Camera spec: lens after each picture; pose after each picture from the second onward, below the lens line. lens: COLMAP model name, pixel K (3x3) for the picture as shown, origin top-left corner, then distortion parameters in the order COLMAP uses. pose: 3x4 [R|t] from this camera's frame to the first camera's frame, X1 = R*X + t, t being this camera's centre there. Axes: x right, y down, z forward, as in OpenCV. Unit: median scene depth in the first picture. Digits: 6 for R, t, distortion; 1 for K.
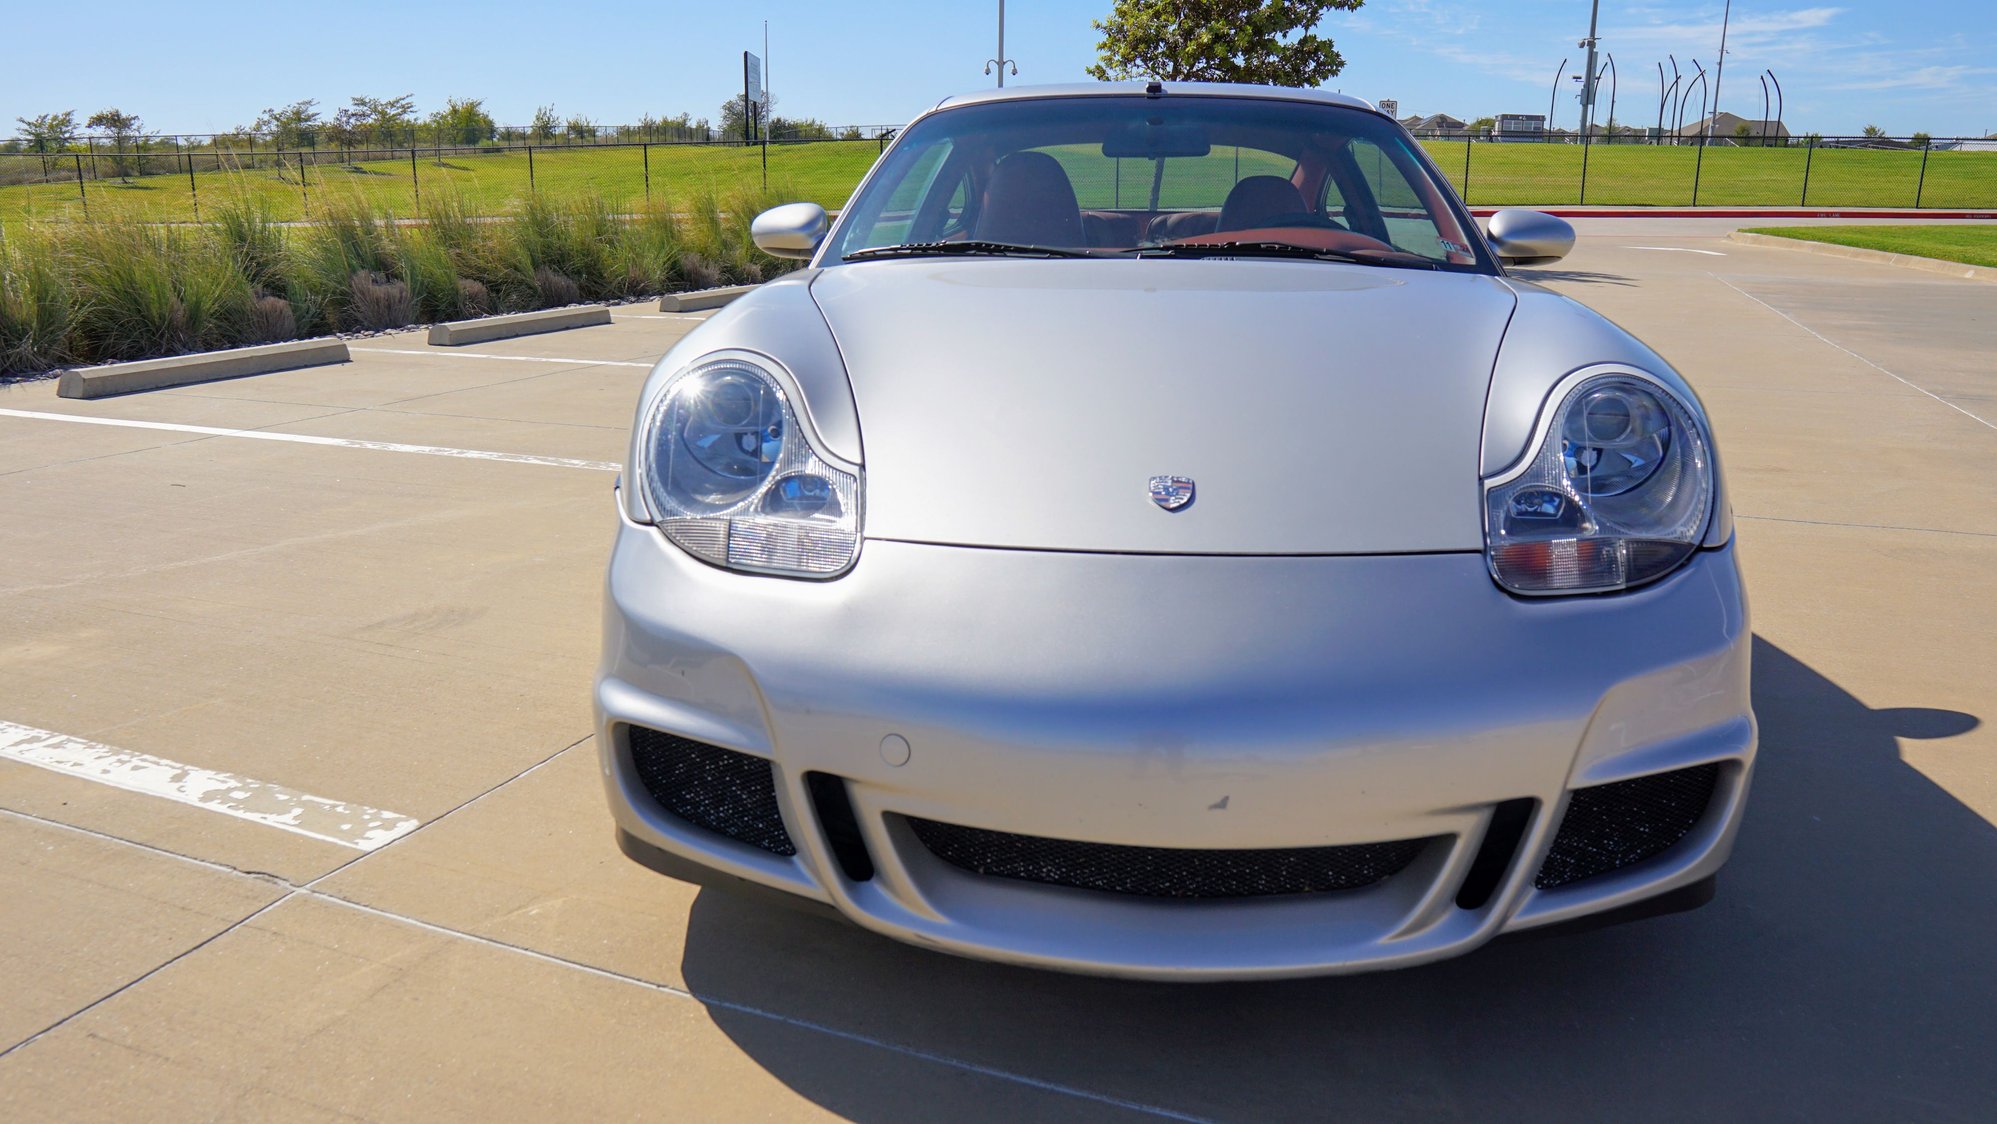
lens RADIAL K [[1404.8, 0, 996.5], [0, 1404.8, 553.9], [0, 0, 1]] dist [-0.108106, 0.071484]
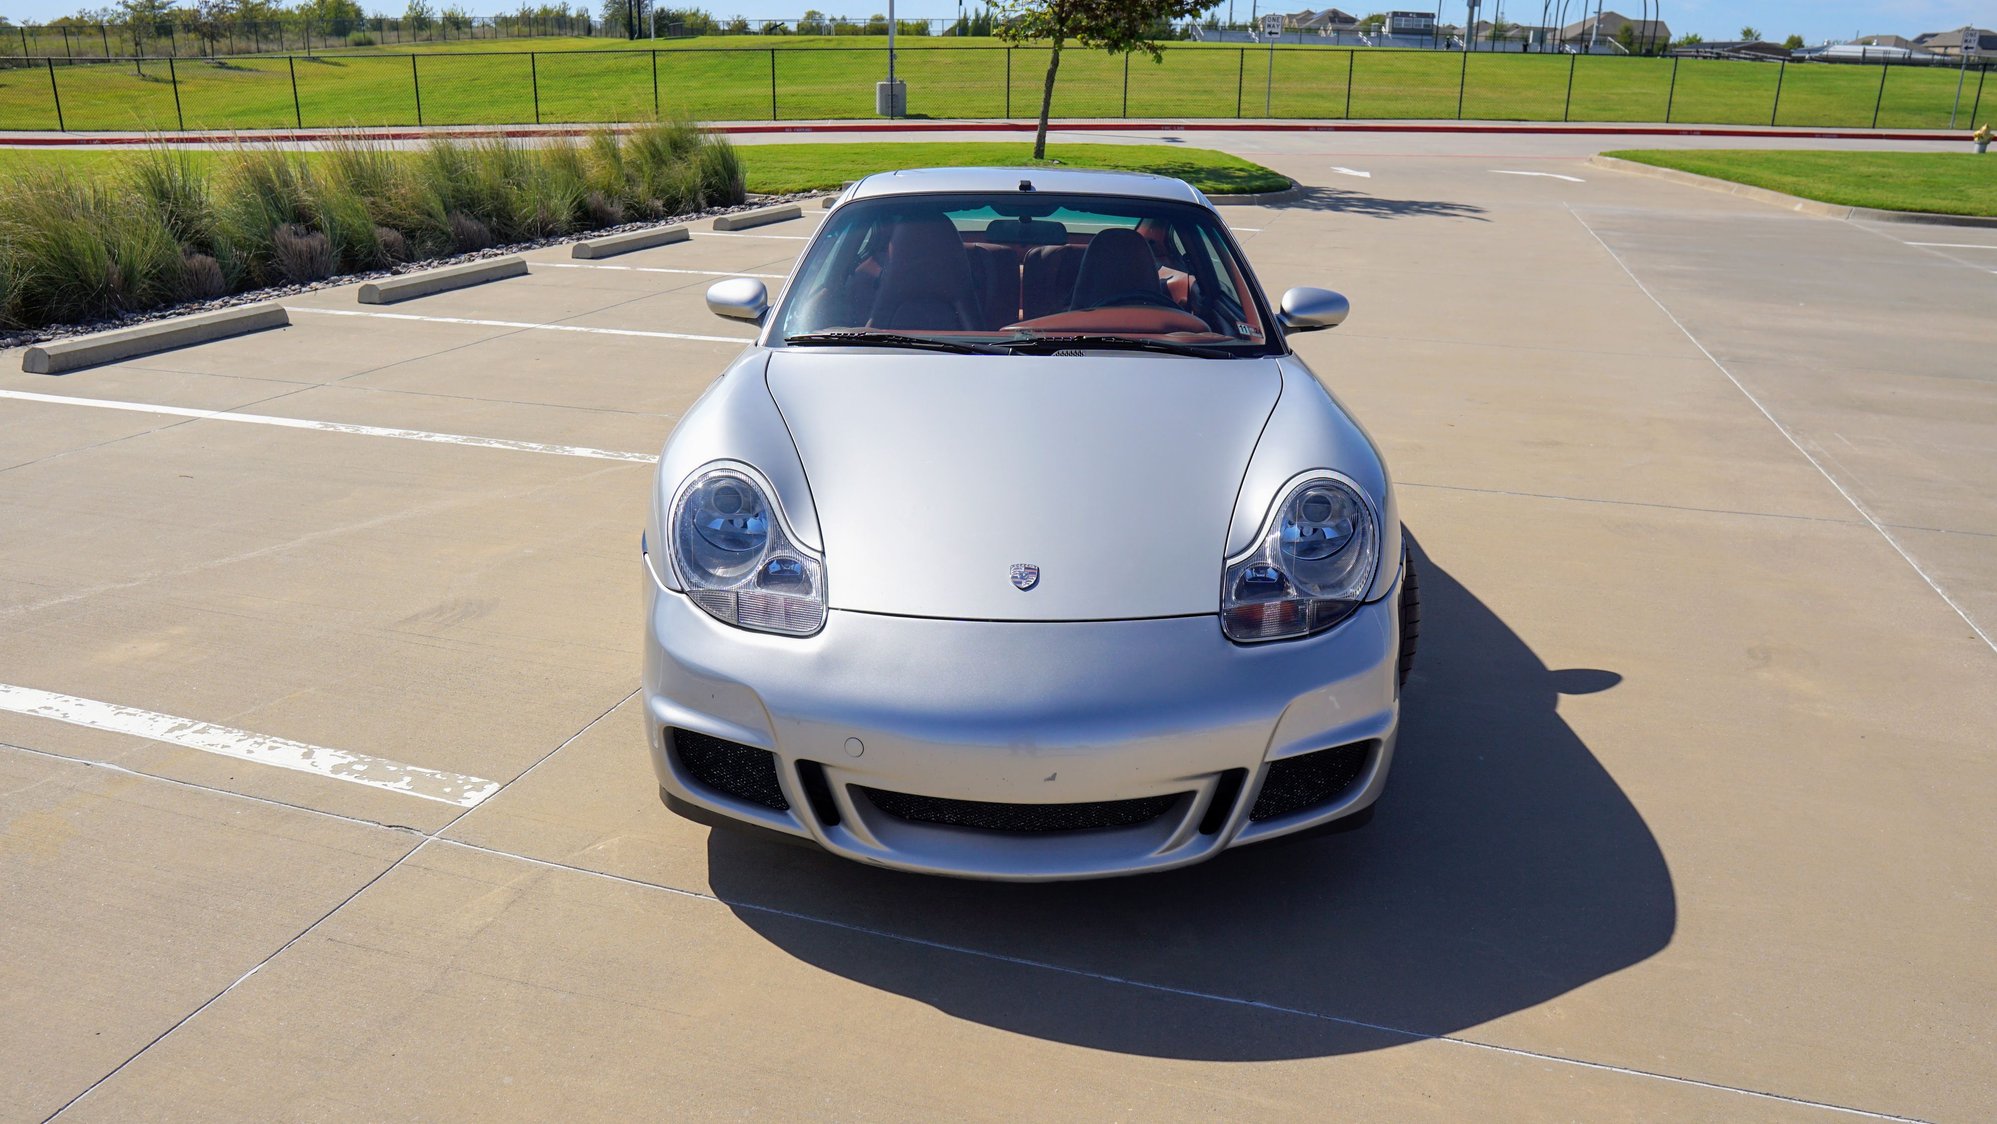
lens RADIAL K [[1404.8, 0, 997.7], [0, 1404.8, 553.9], [0, 0, 1]] dist [-0.108106, 0.071484]
pose [[0.997114, -0.014581, 0.074505, -0.006281], [0.009057, 0.997220, 0.073956, -0.053113], [-0.075376, -0.073067, 0.994475, -0.160839]]
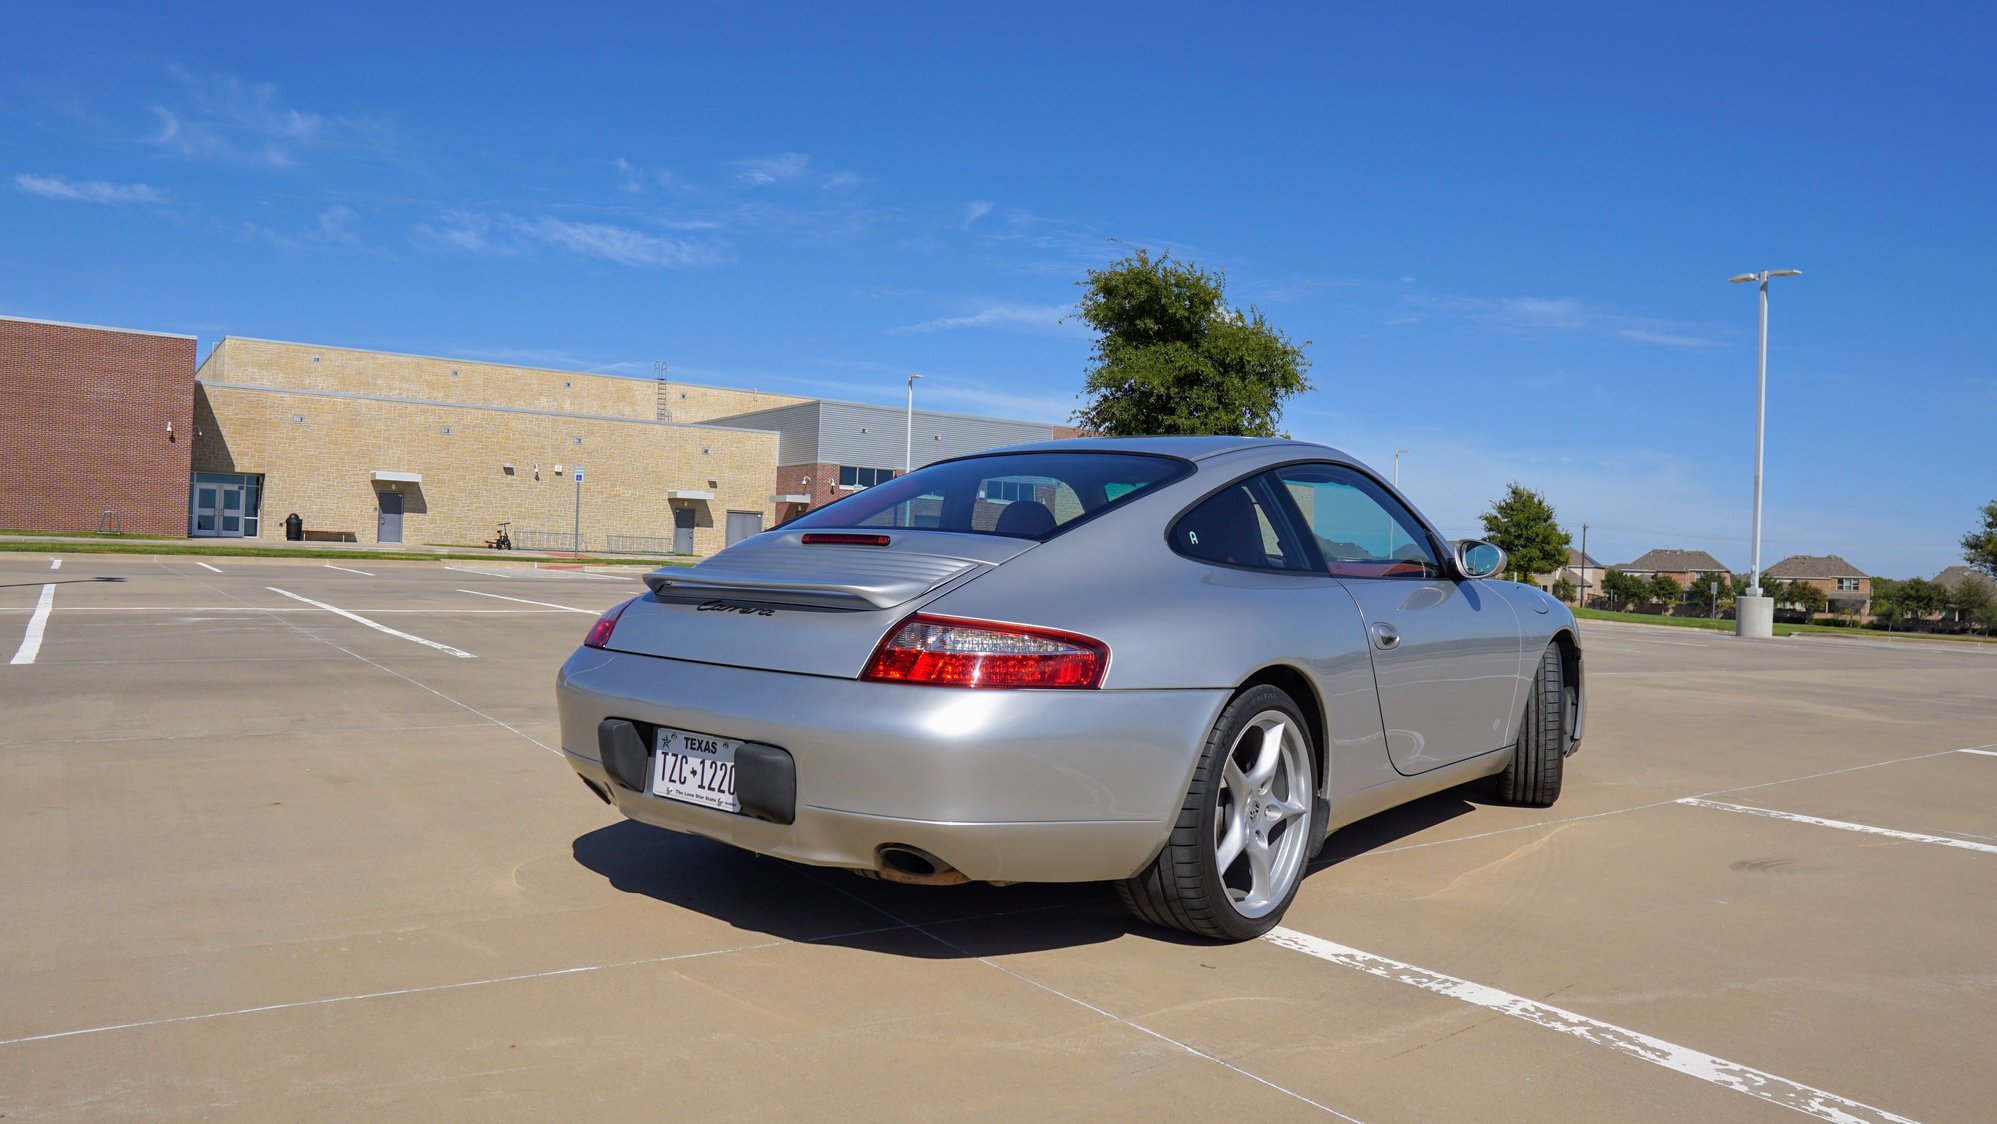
lens RADIAL K [[1404.8, 0, 990.6], [0, 1404.8, 551.3], [0, 0, 1]] dist [-0.108106, 0.071484]
pose [[-0.829838, -0.030607, 0.557164, -0.284507], [0.105770, 0.971765, 0.210917, -0.322052], [-0.547888, 0.233958, -0.803170, 1.315378]]
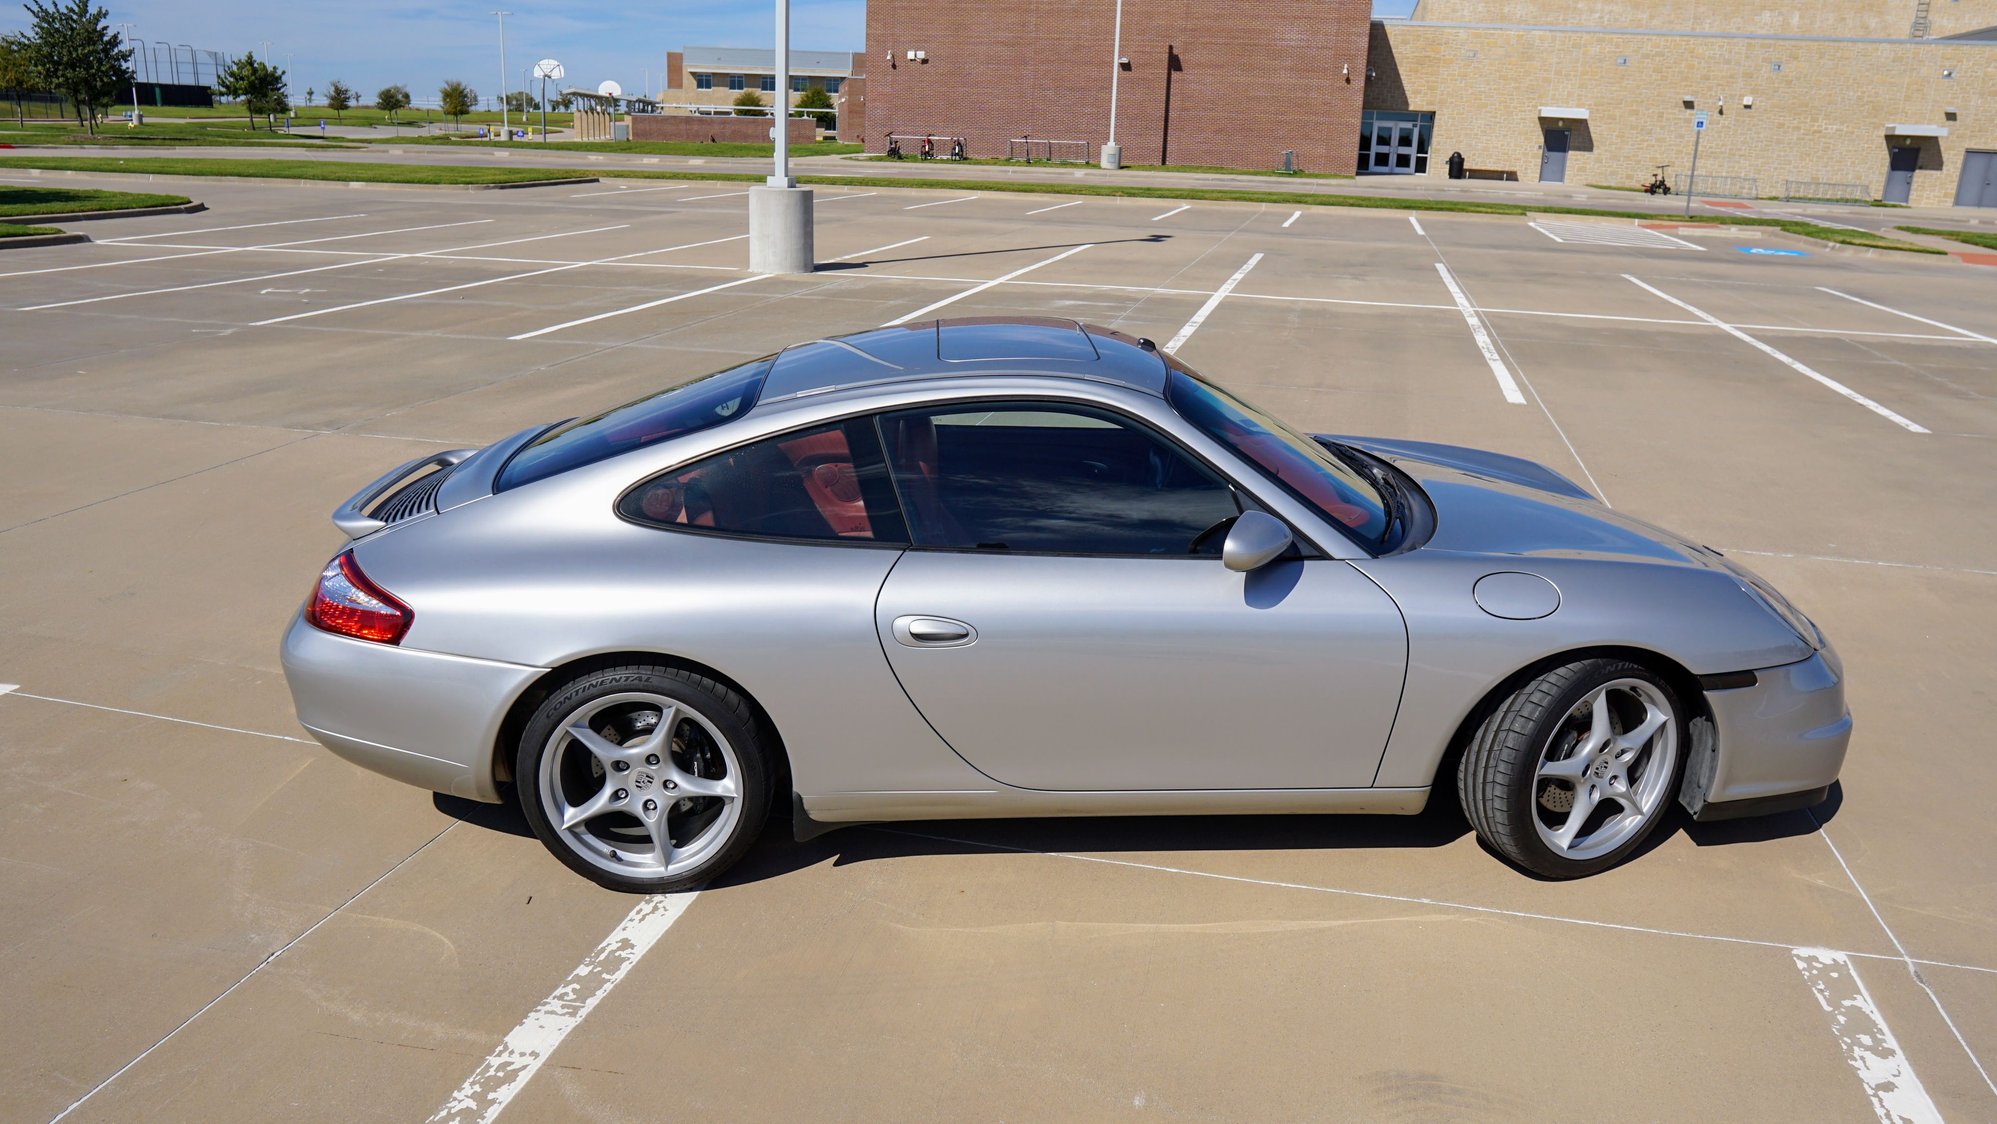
lens RADIAL K [[1404.8, 0, 993.4], [0, 1404.8, 563.6], [0, 0, 1]] dist [-0.108106, 0.071484]
pose [[-0.130175, -0.303685, 0.943838, -0.596607], [0.225096, 0.918029, 0.326427, -0.326055], [-0.965601, 0.254947, -0.051146, 0.689969]]
